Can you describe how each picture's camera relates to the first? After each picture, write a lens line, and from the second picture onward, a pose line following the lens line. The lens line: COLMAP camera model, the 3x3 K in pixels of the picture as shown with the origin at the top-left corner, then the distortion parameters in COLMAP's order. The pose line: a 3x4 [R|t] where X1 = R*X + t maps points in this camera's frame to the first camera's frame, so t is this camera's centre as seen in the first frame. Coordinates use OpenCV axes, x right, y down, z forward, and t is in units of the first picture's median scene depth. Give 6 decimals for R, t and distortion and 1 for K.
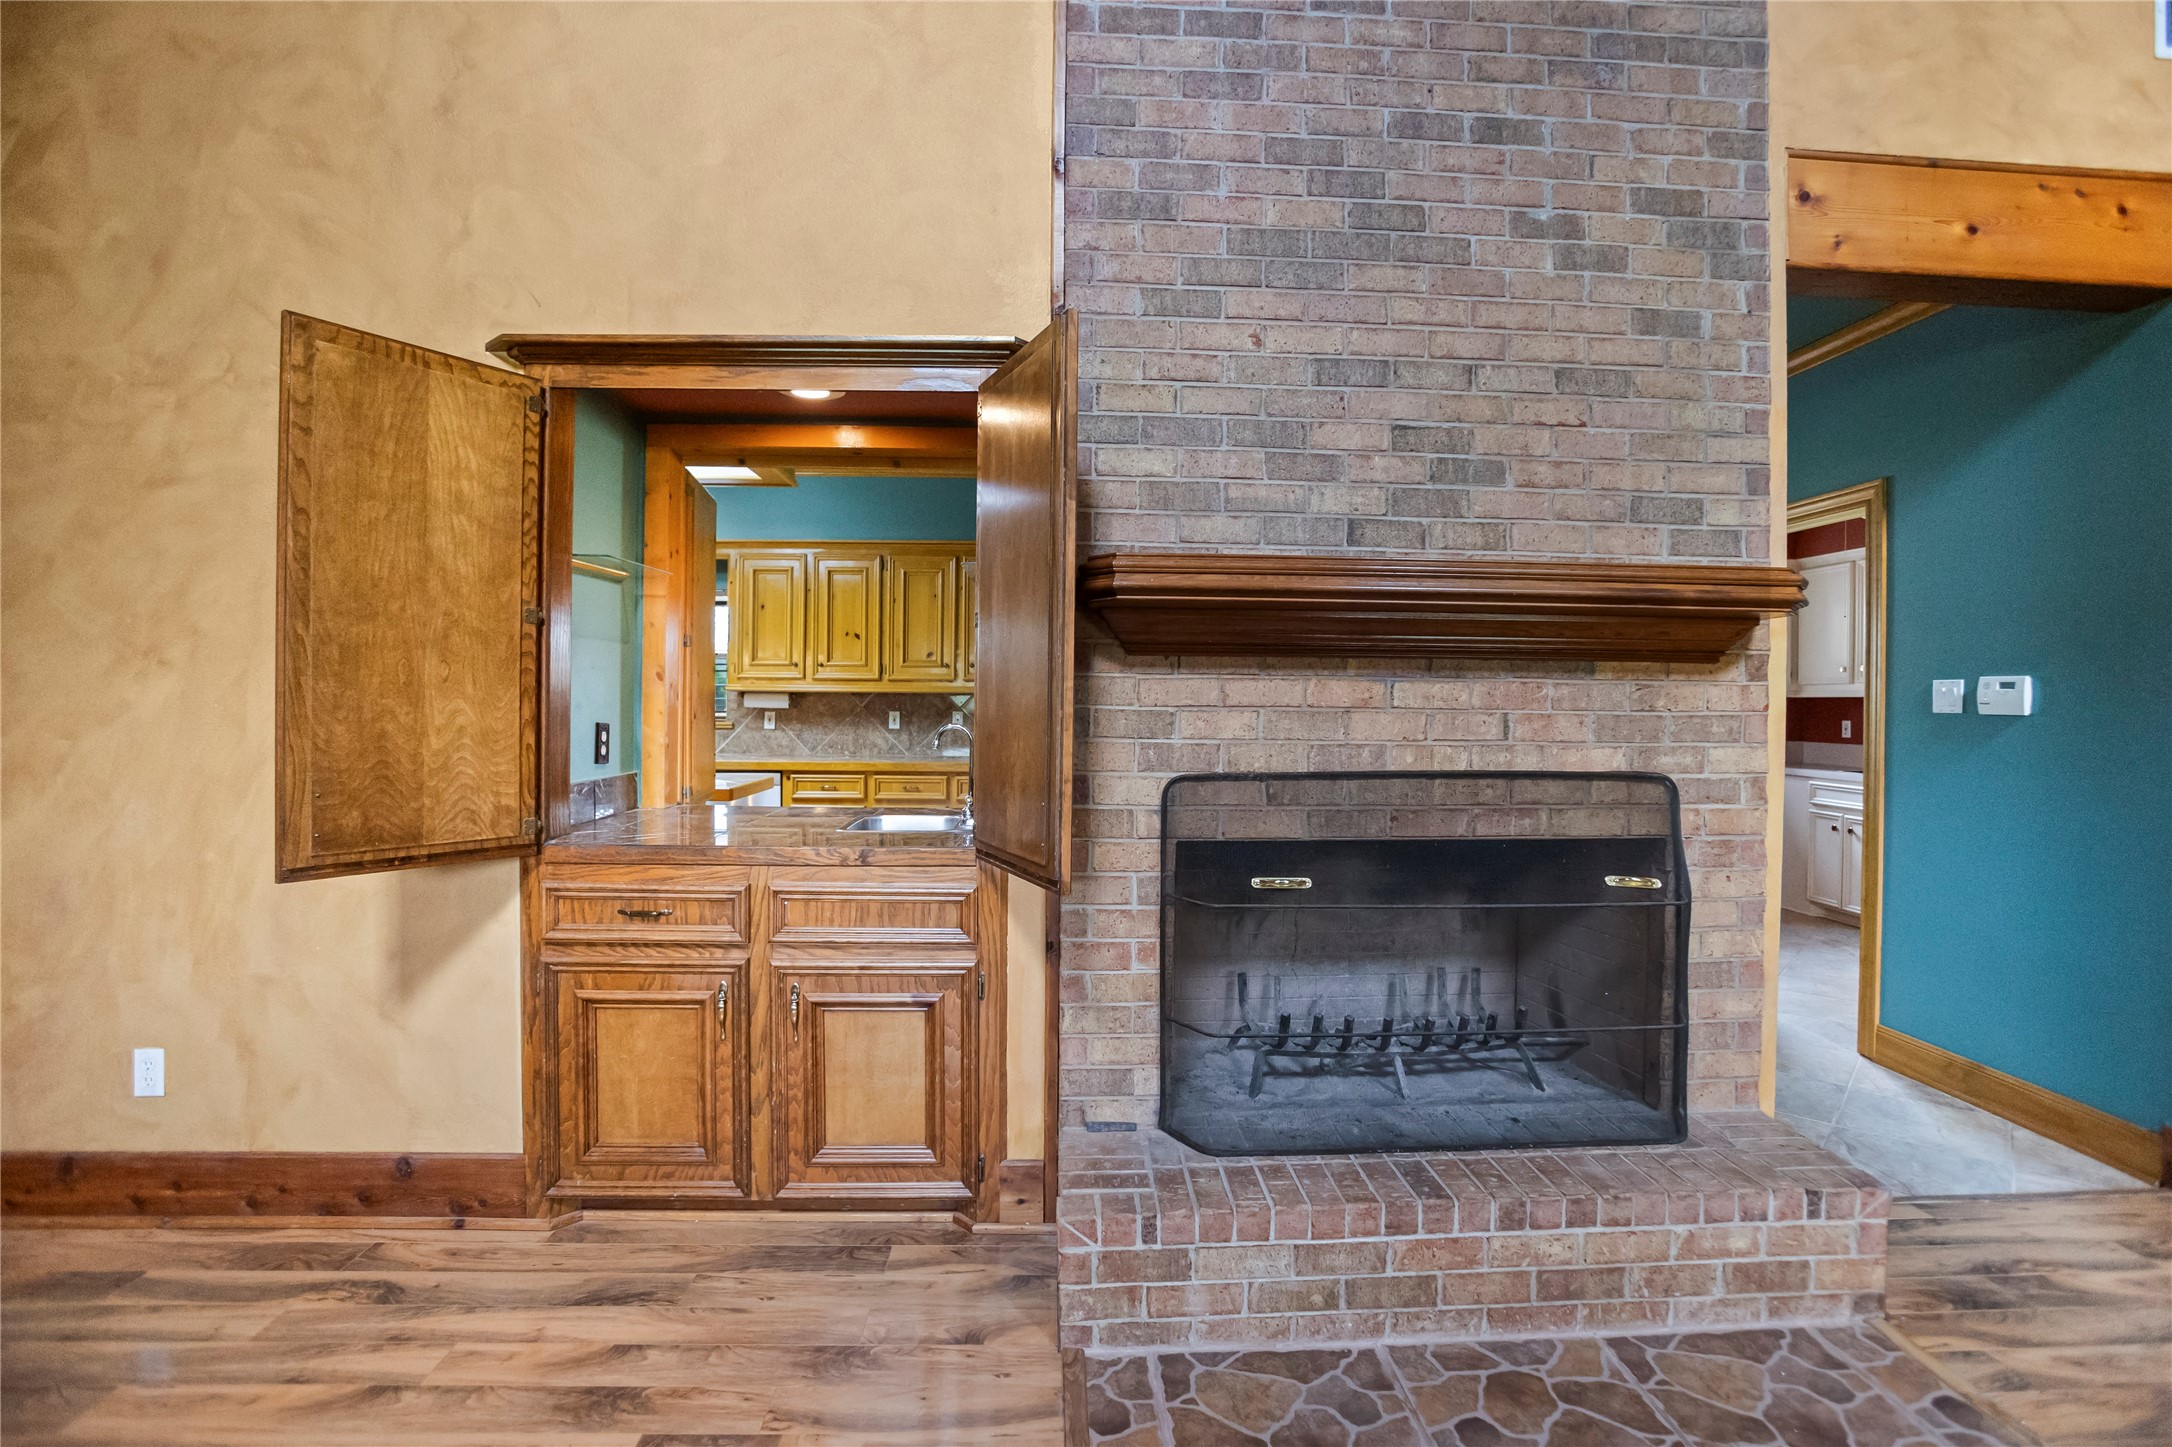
lens RADIAL K [[1017.3, 0, 1093.2], [0, 1017.3, 713.4], [0, 0, 1]] dist [-0.067385, 0.026249]
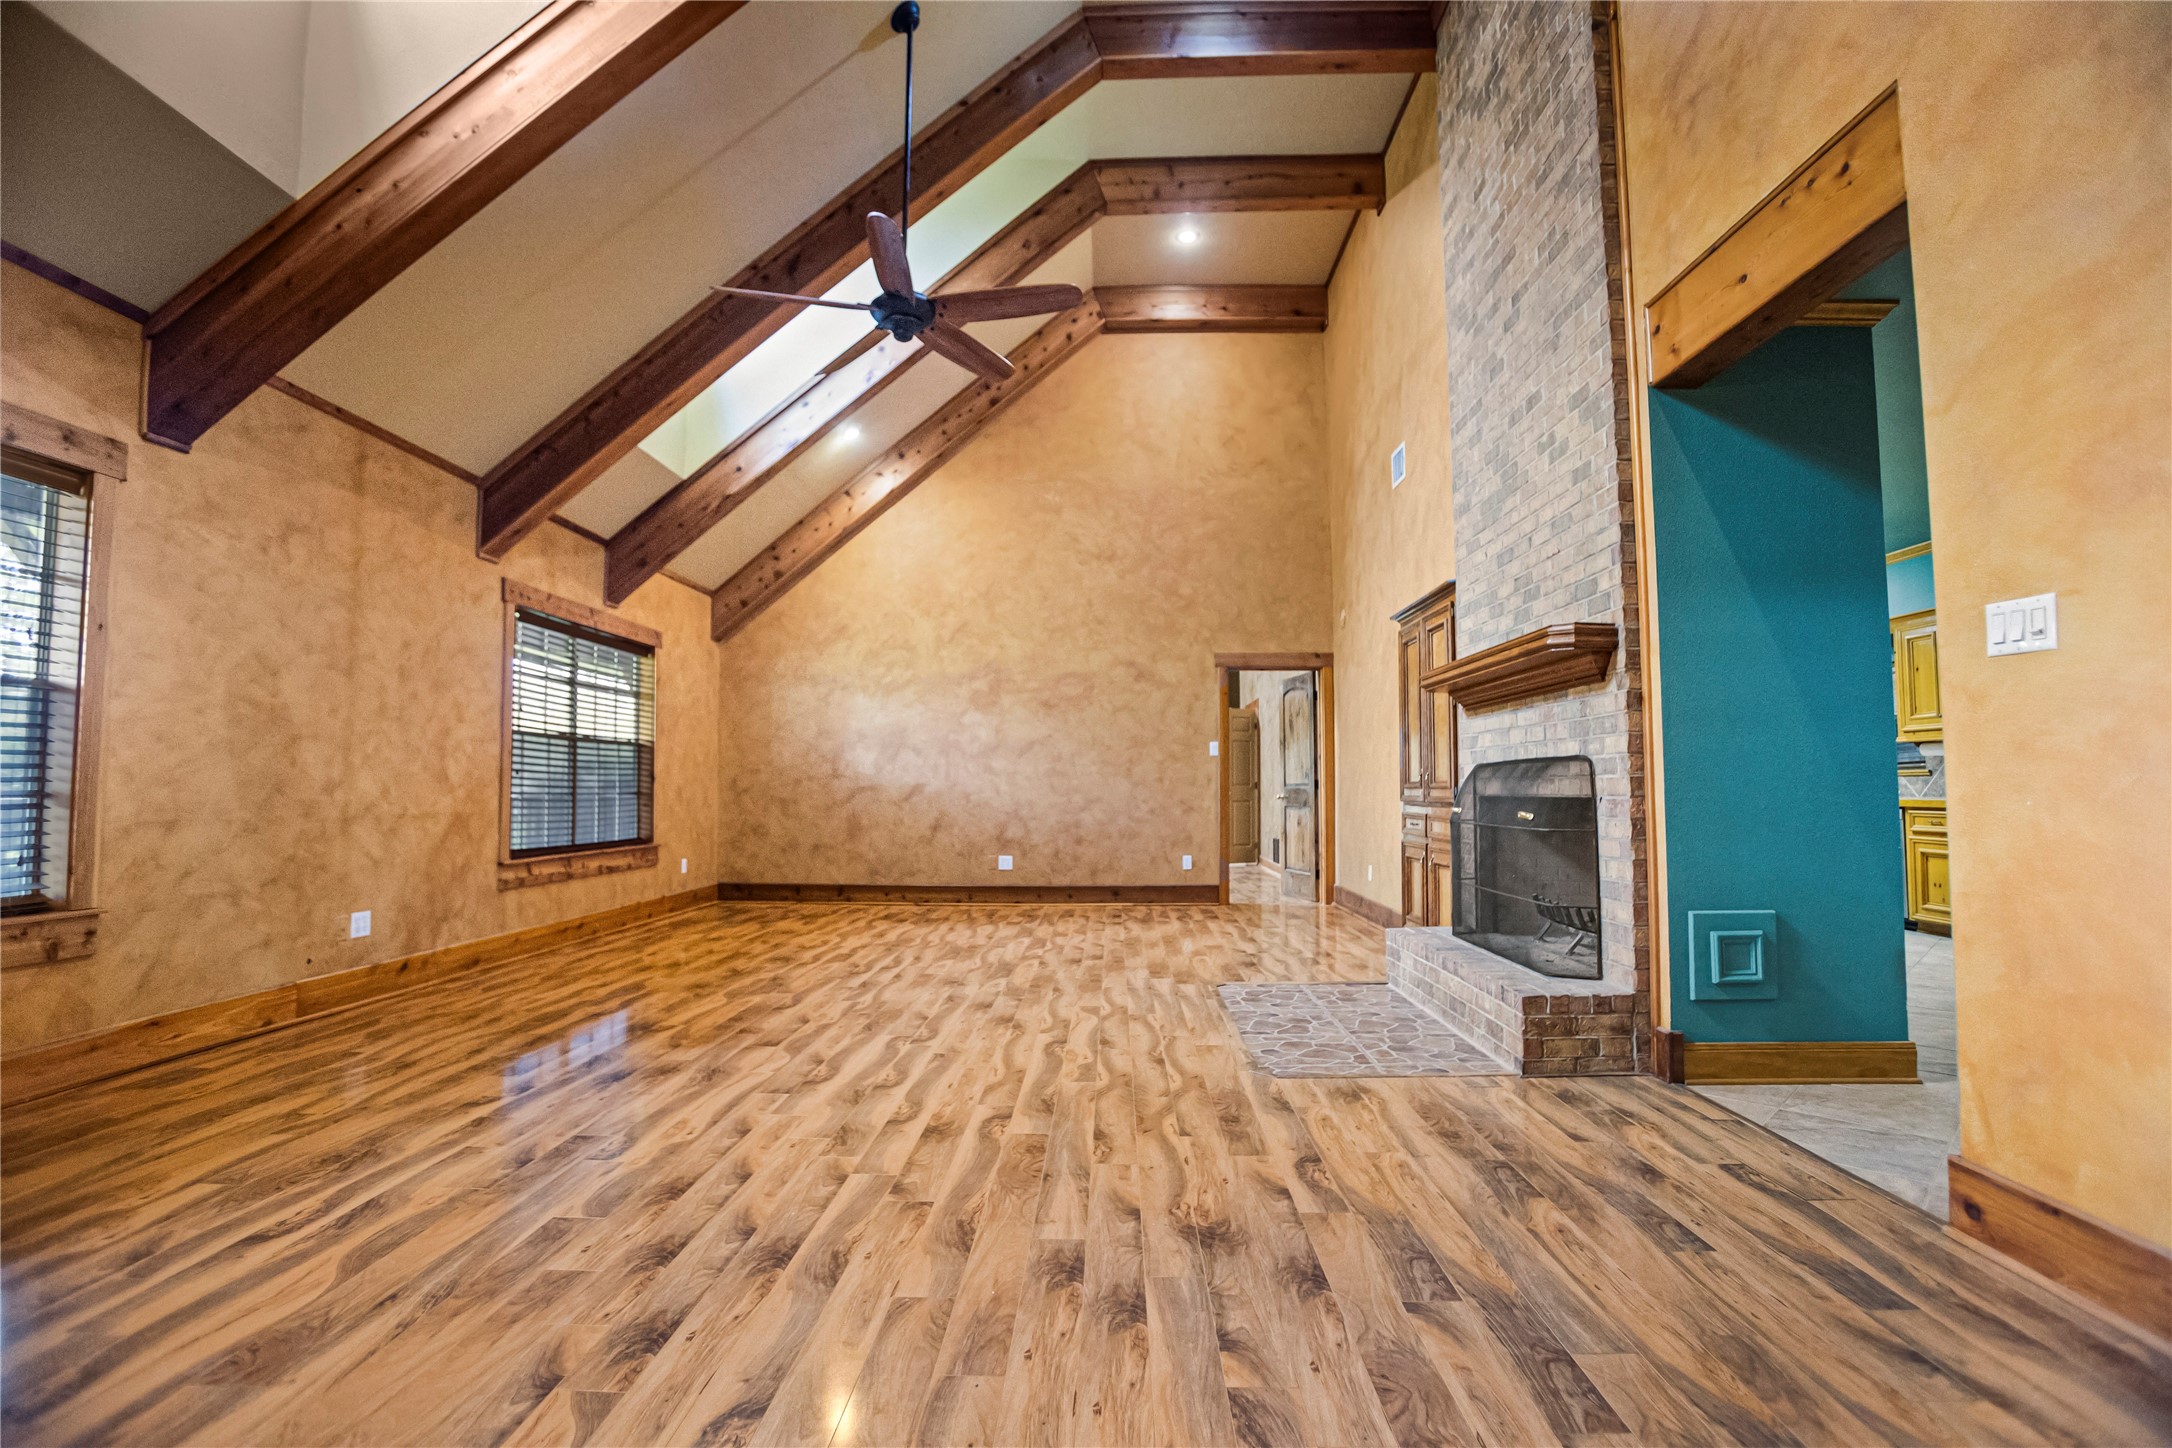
lens RADIAL K [[993.0, 0, 1091.2], [0, 993.0, 709.7], [0, 0, 1]] dist [-0.063706, 0.023559]
pose [[-0.063515, -0.088643, -0.994036, 2.176212], [-0.012668, 0.996039, -0.088012, 0.135099], [0.997900, 0.007003, -0.064387, 0.318719]]
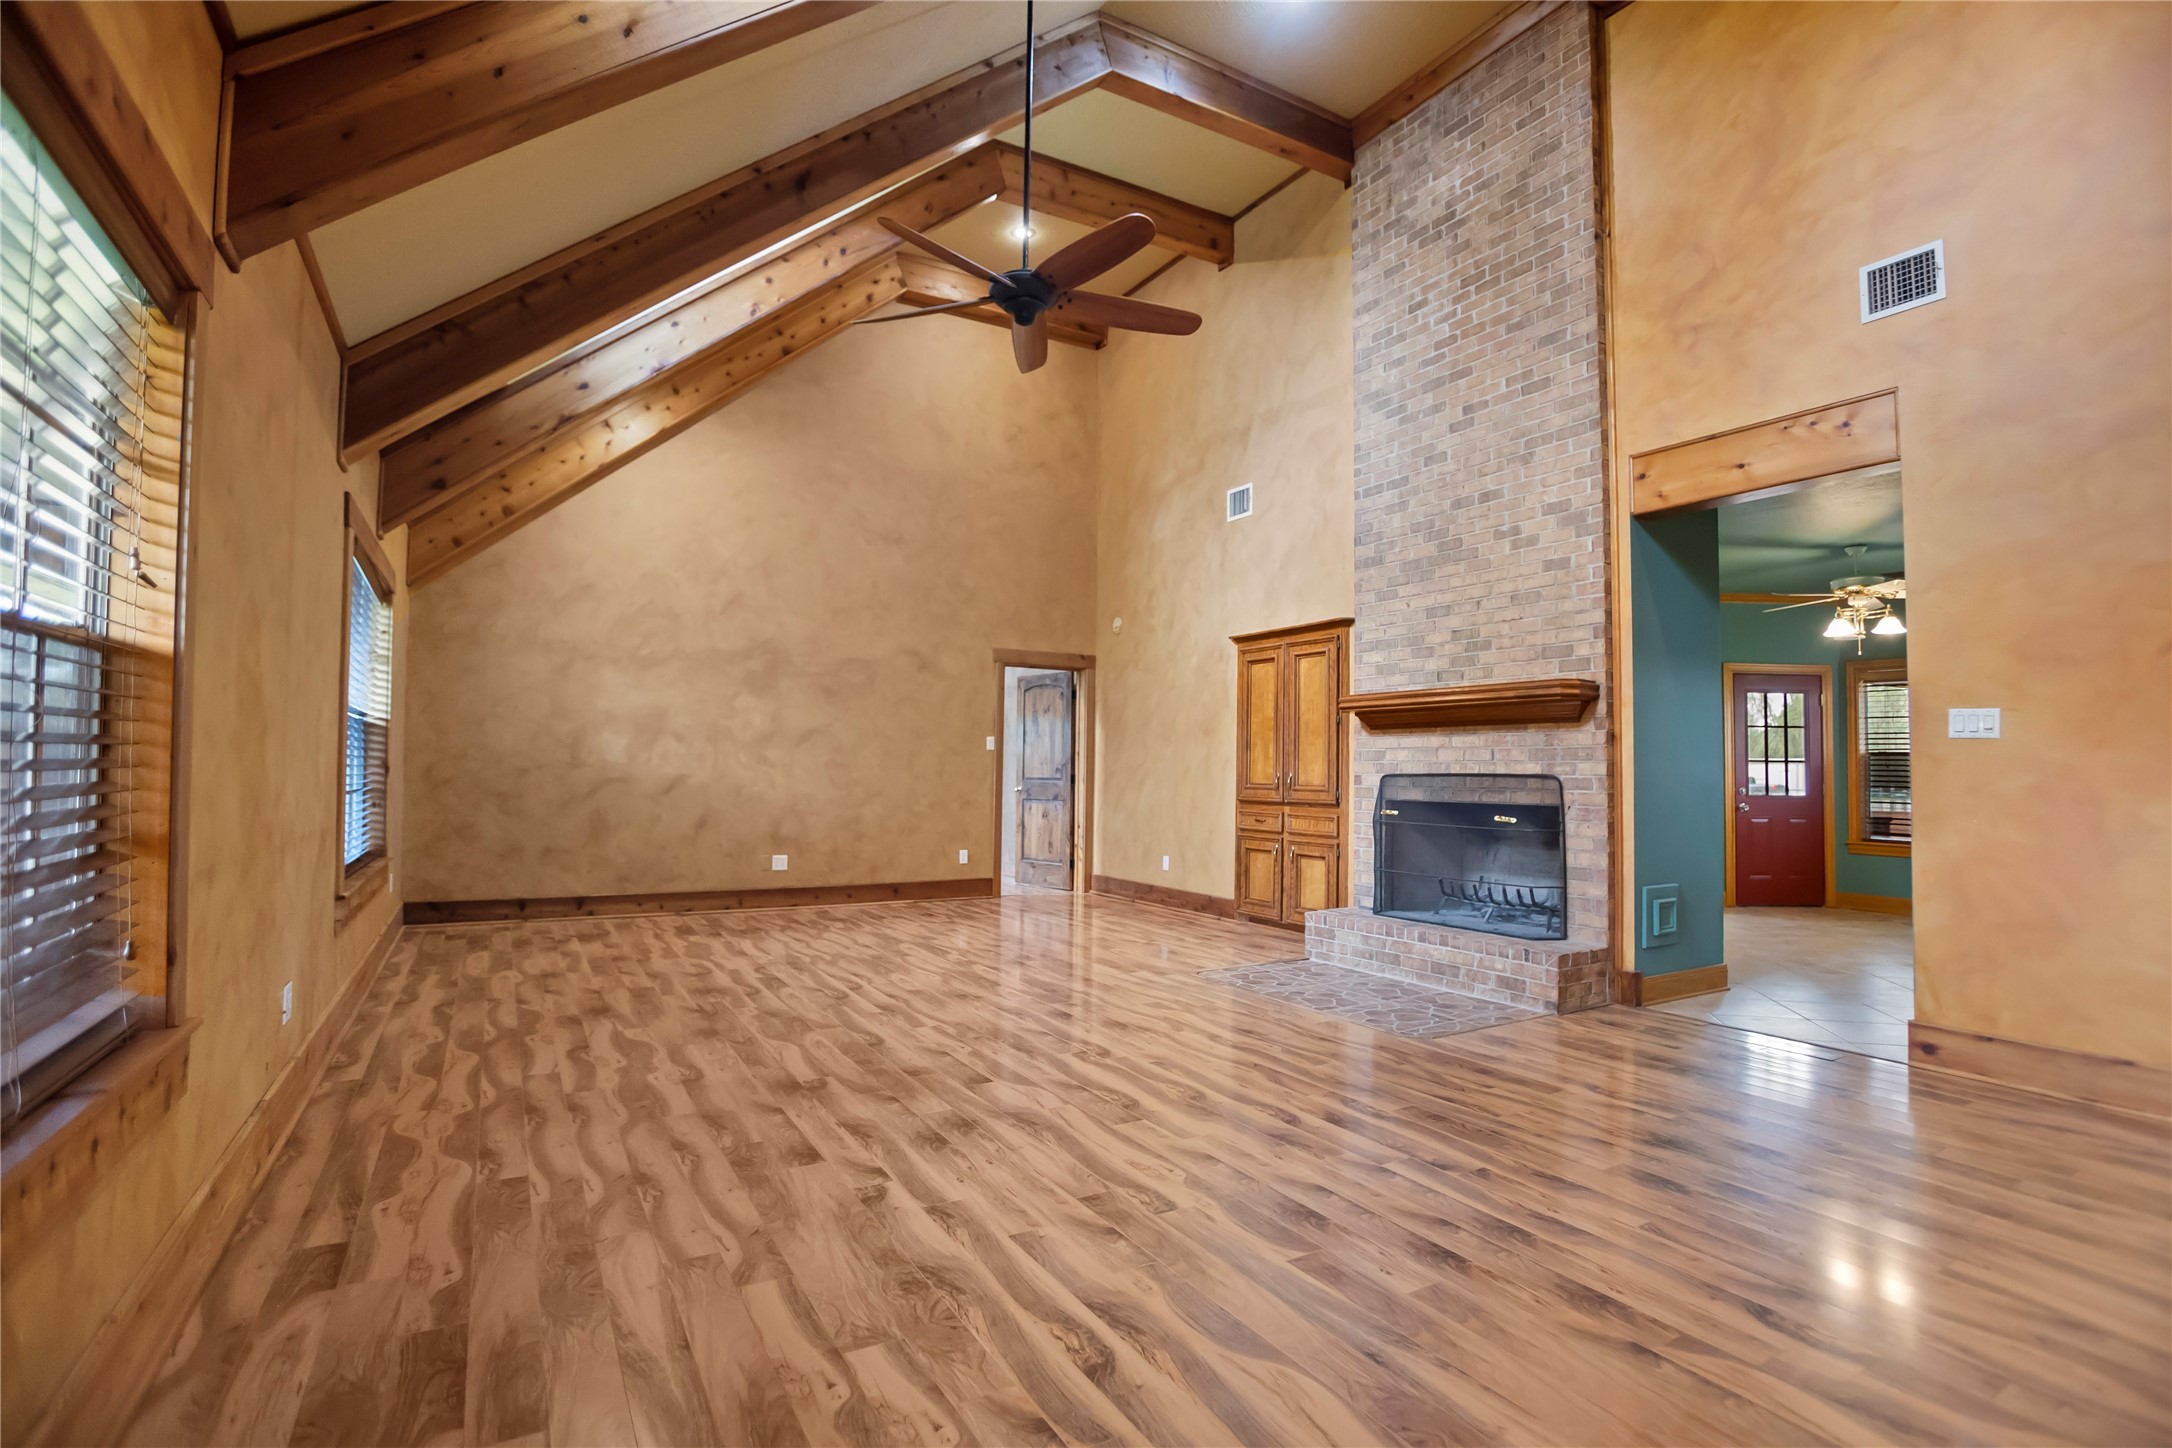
lens RADIAL K [[1017.3, 0, 1093.2], [0, 1017.3, 713.9], [0, 0, 1]] dist [-0.067385, 0.026249]
pose [[0.469597, -0.052487, -0.881319, 2.018106], [-0.018402, 0.997433, -0.069207, 0.097006], [0.882689, 0.048718, 0.467425, -0.885803]]
